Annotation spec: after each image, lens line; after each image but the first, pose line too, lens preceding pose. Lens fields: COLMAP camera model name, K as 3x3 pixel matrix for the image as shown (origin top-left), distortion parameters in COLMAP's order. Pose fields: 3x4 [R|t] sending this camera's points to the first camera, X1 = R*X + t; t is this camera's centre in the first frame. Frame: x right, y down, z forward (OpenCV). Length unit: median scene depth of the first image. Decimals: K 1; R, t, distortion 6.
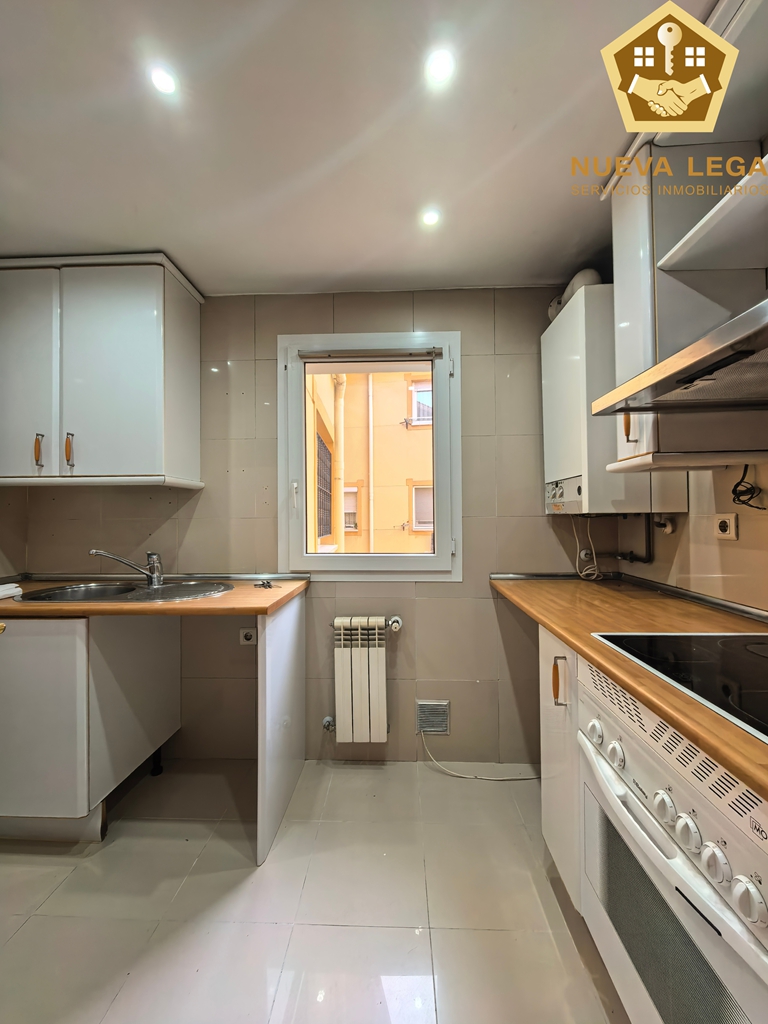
lens RADIAL K [[395.3, 0, 386.2], [0, 395.3, 512.4], [0, 0, 1]] dist [0.002523, -0.002181]
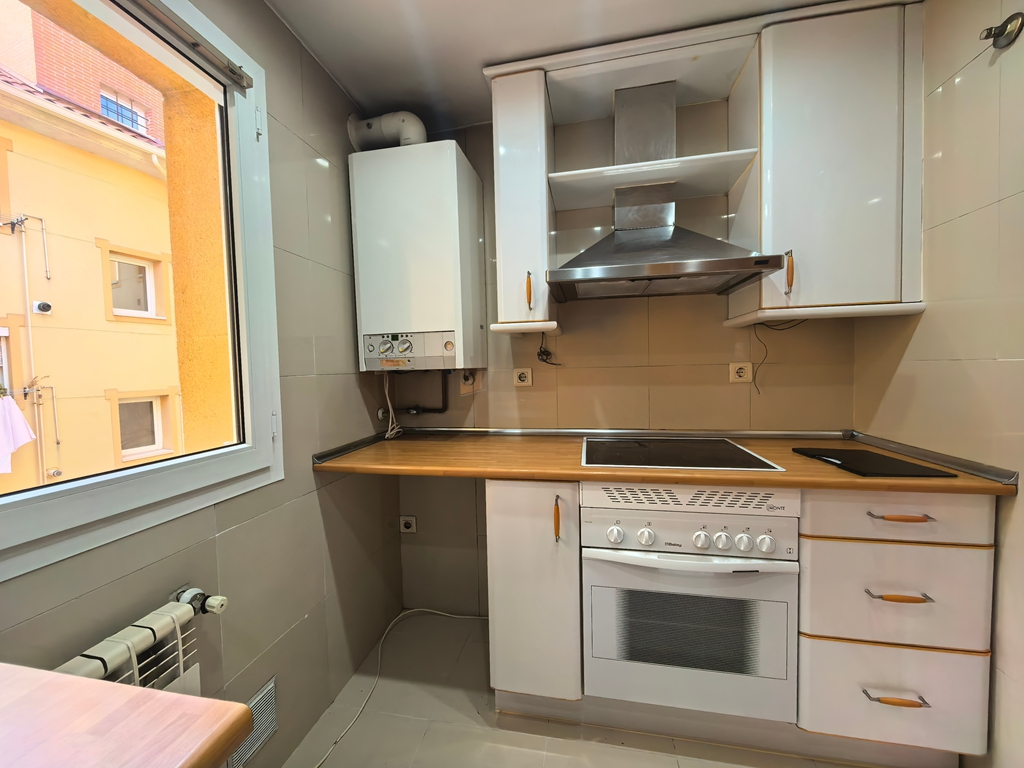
lens RADIAL K [[395.3, 0, 512.6], [0, 395.3, 384.4], [0, 0, 1]] dist [0.002523, -0.002181]
pose [[0.158881, -0.041348, 0.986431, -0.473144], [0.011746, 0.999131, 0.039988, 0.003311], [-0.987228, 0.005233, 0.159229, 0.681291]]
